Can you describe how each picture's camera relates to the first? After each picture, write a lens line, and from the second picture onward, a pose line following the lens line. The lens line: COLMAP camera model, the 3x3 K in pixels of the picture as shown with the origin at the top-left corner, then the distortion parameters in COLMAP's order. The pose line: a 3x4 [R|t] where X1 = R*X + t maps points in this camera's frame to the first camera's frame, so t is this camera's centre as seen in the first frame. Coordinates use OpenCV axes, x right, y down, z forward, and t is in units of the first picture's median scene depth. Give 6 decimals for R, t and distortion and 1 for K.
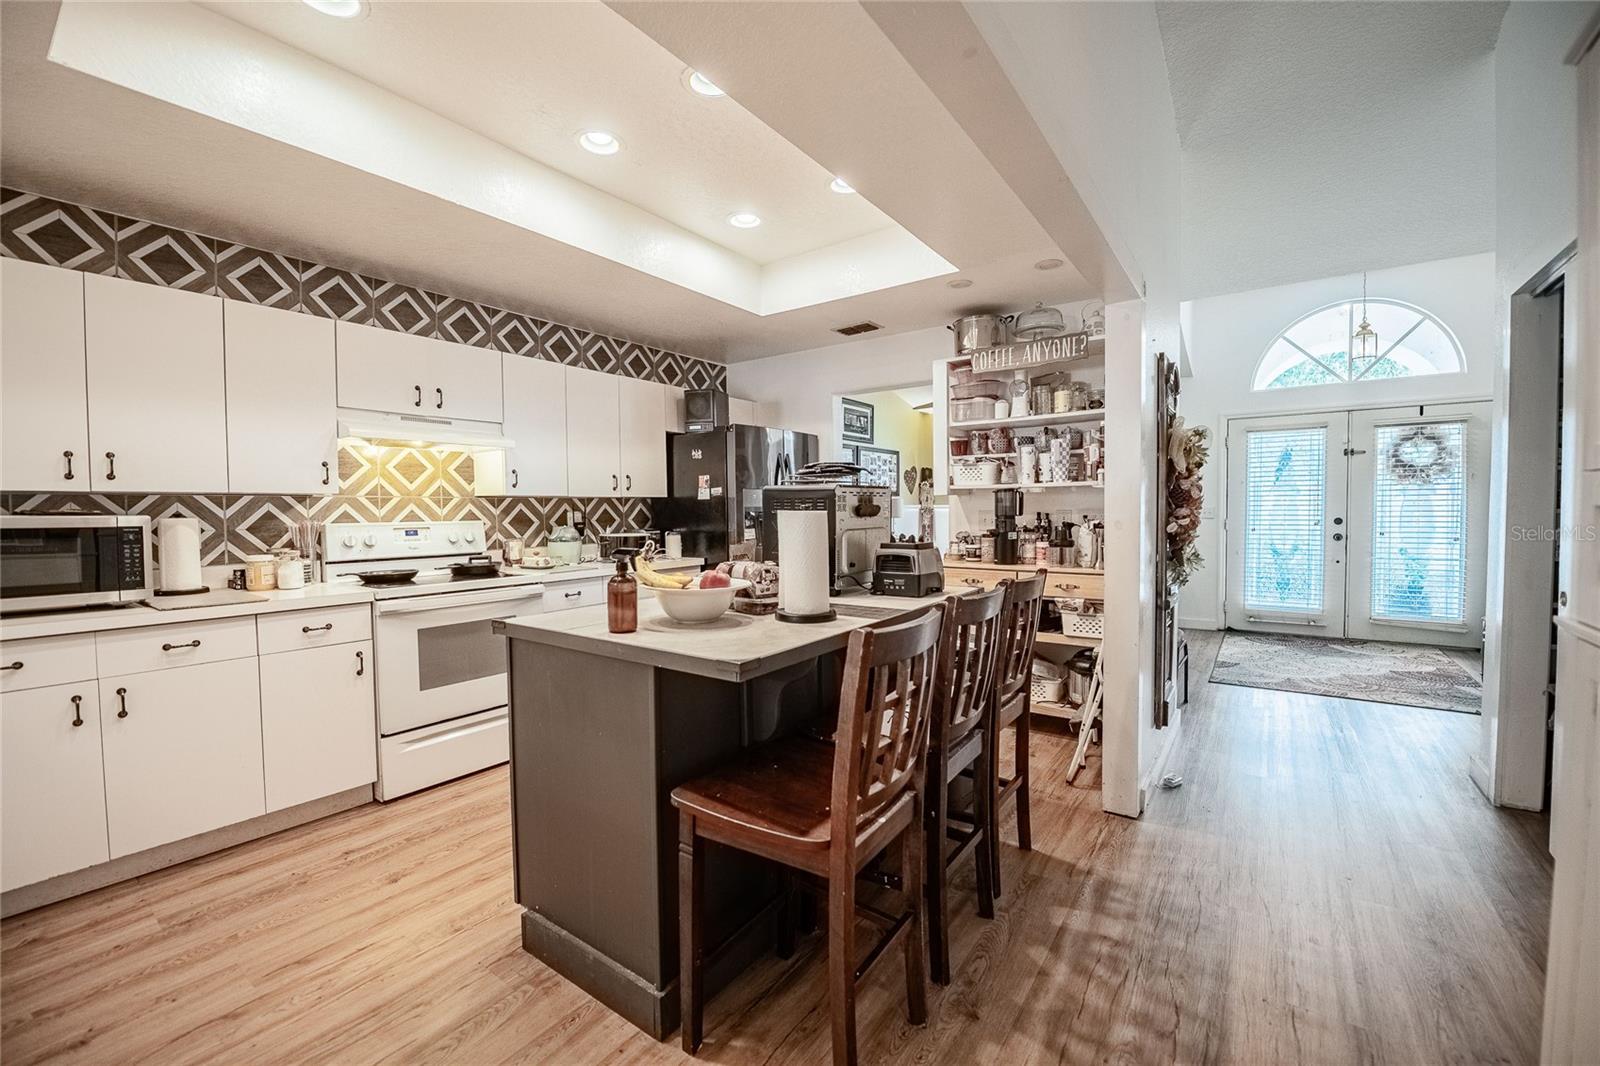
lens RADIAL K [[664.1, 0, 794.8], [0, 664.1, 534.2], [0, 0, 1]] dist [-0.009940, -0.001278]
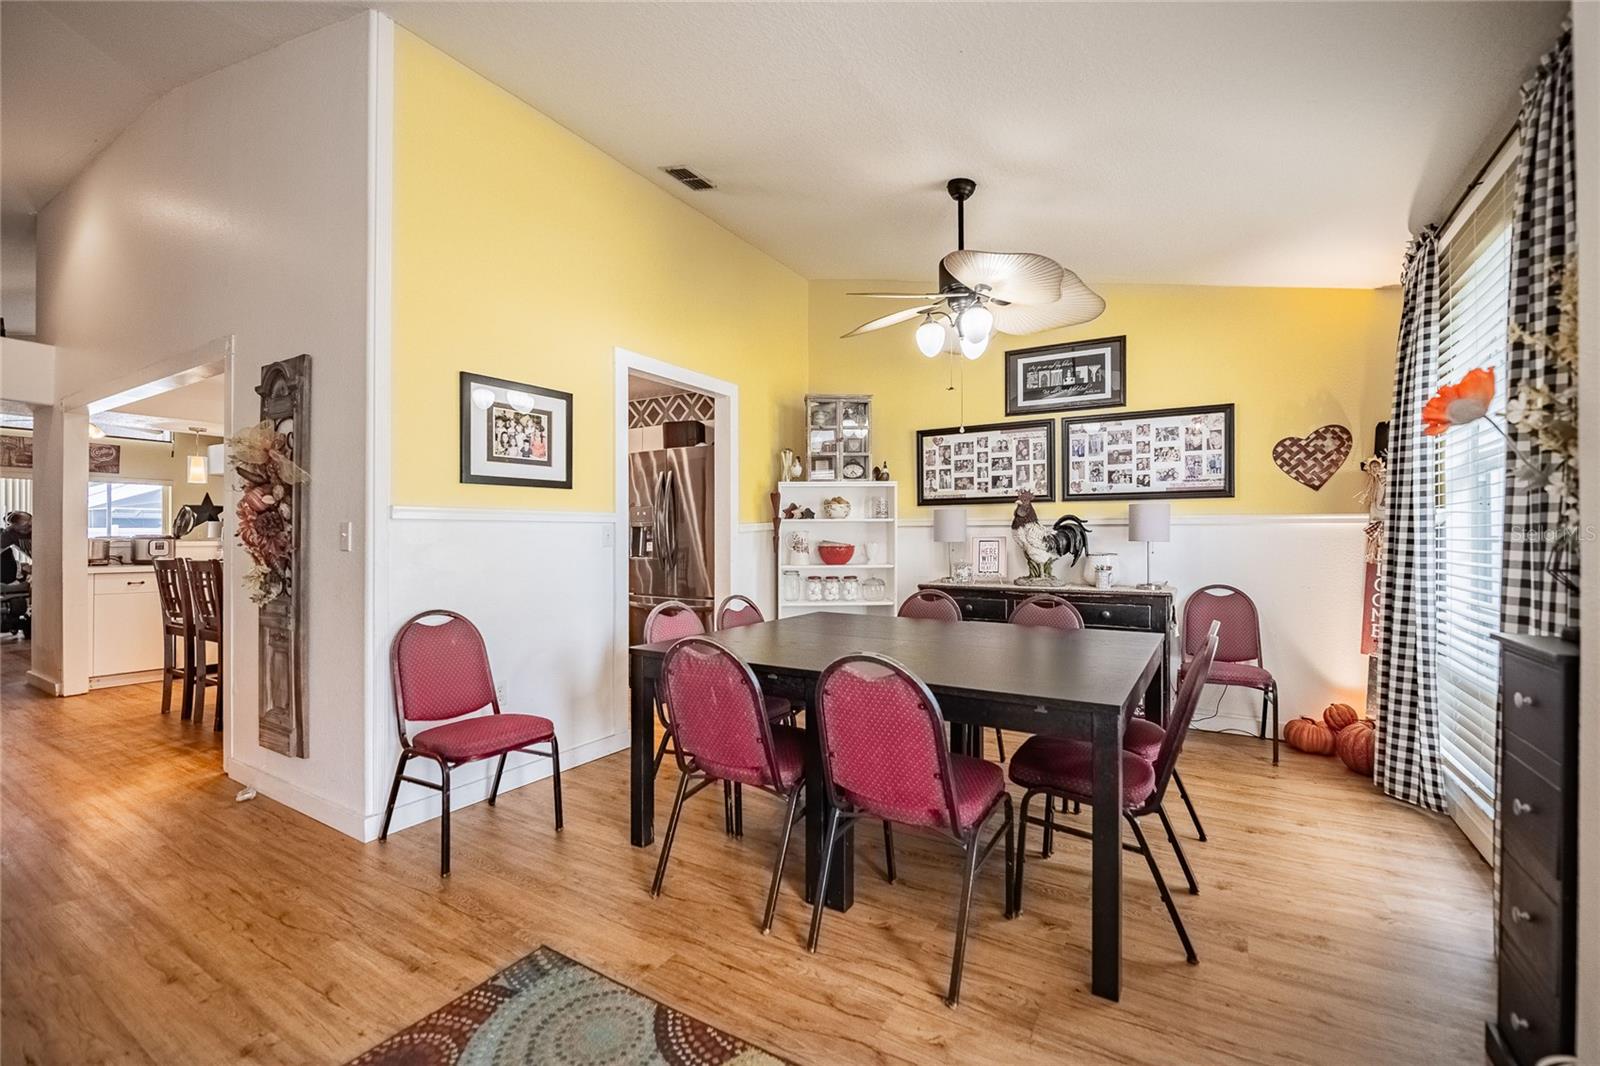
lens RADIAL K [[664.1, 0, 799.3], [0, 664.1, 537.9], [0, 0, 1]] dist [-0.009940, -0.001278]
pose [[0.074866, 0.014300, -0.997091, 0.823768], [-0.039130, 0.999169, 0.011391, -0.028747], [0.996426, 0.038163, 0.075364, 0.889157]]
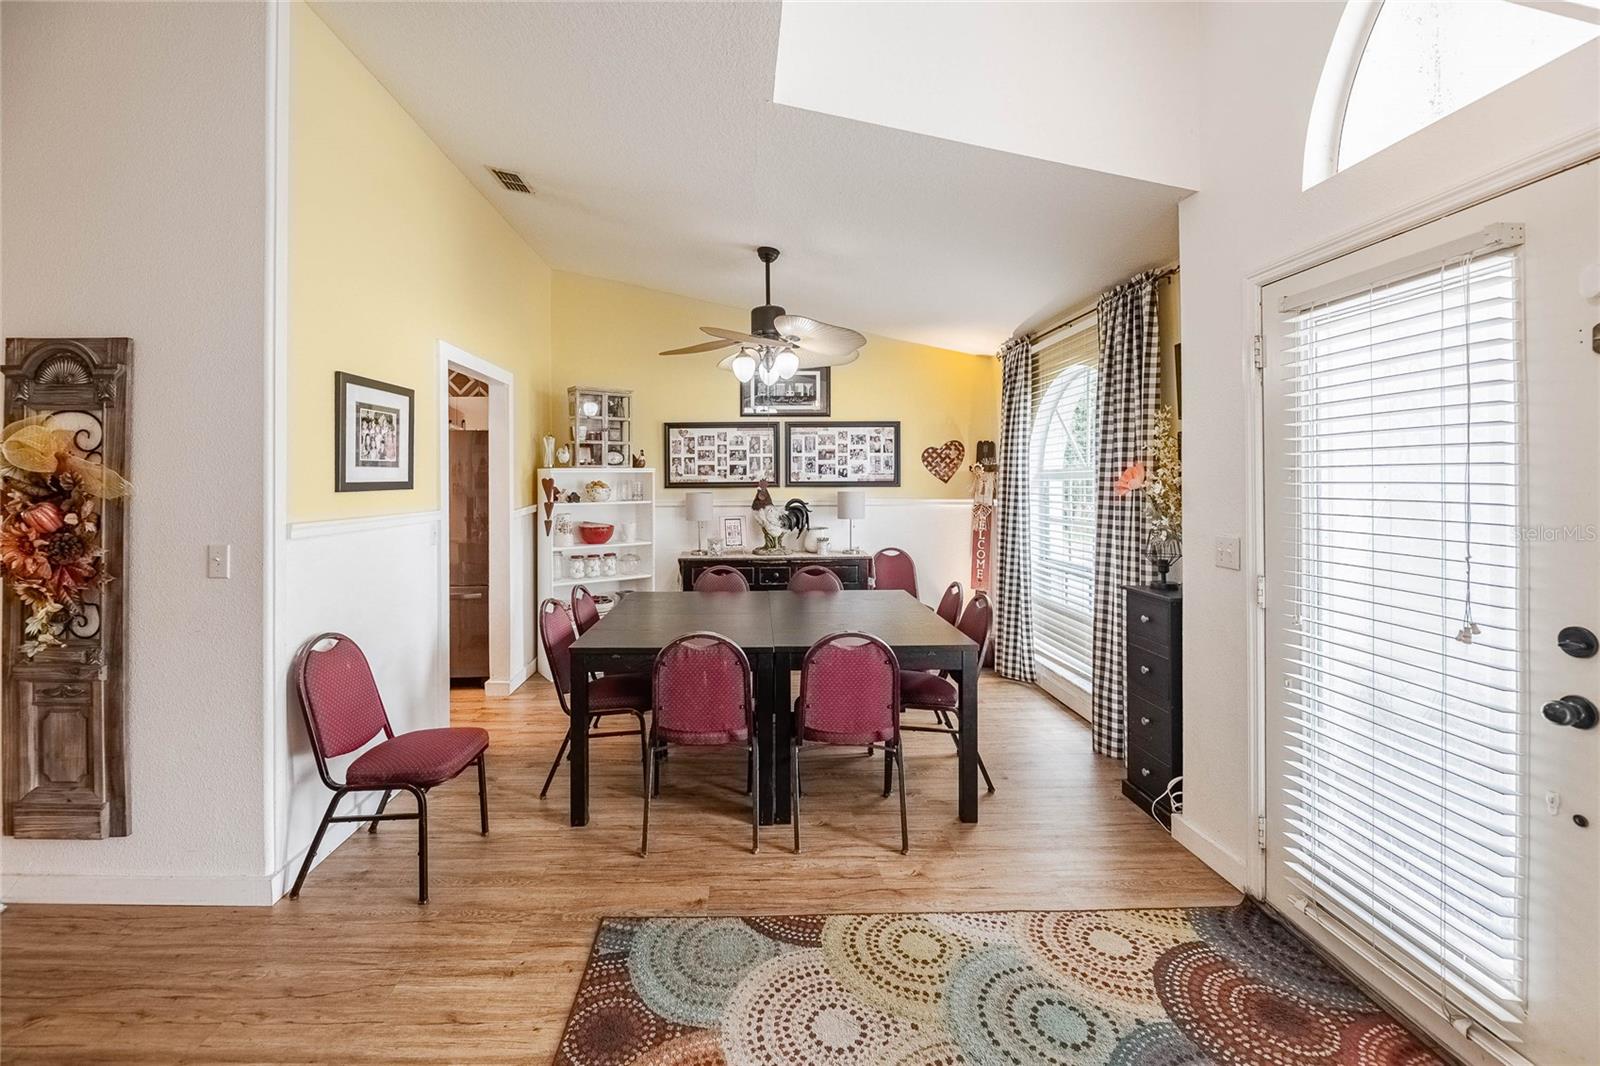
lens RADIAL K [[664.1, 0, 737.3], [0, 664.1, 484.9], [0, 0, 1]] dist [-0.009940, -0.001278]
pose [[0.575011, 0.008015, -0.818107, 0.841272], [-0.030705, 0.999459, -0.011789, -0.062065], [0.817569, 0.031899, 0.574946, 0.638570]]
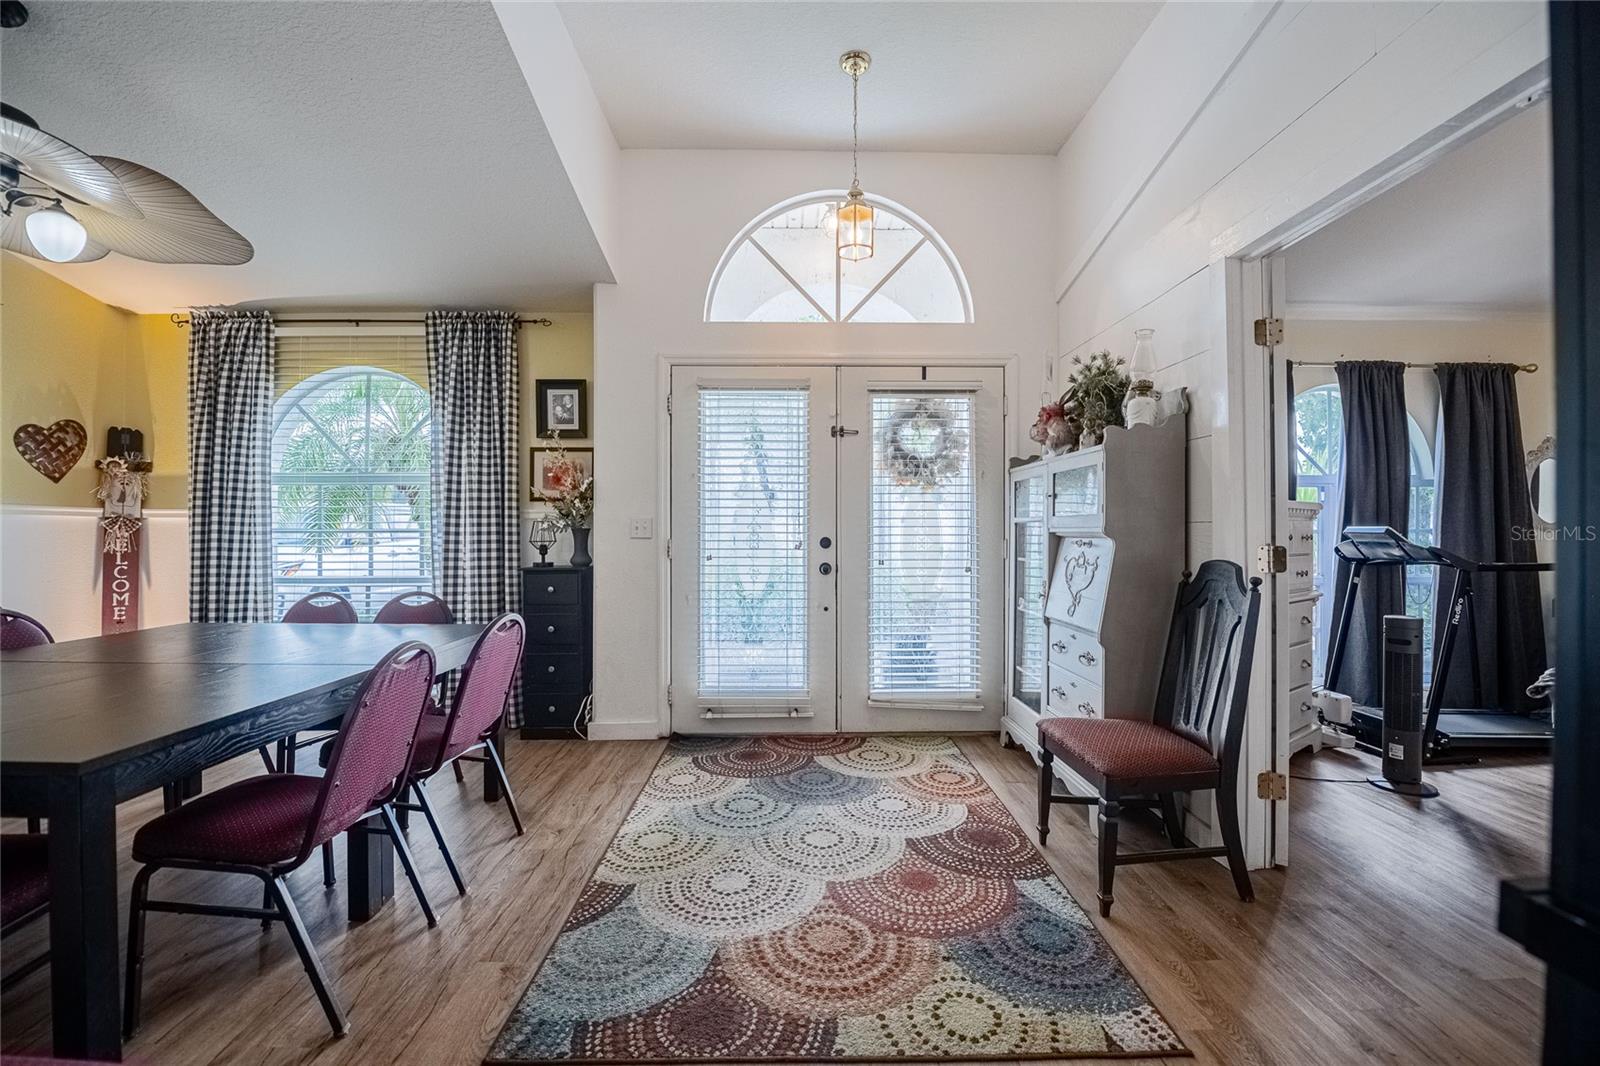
lens RADIAL K [[664.1, 0, 796.3], [0, 664.1, 536.2], [0, 0, 1]] dist [-0.009940, -0.001278]
pose [[0.809058, 0.005264, 0.587706, 0.446971], [0.014037, 0.999502, -0.028276, -0.008812], [-0.587562, 0.031127, 0.808581, 0.525835]]
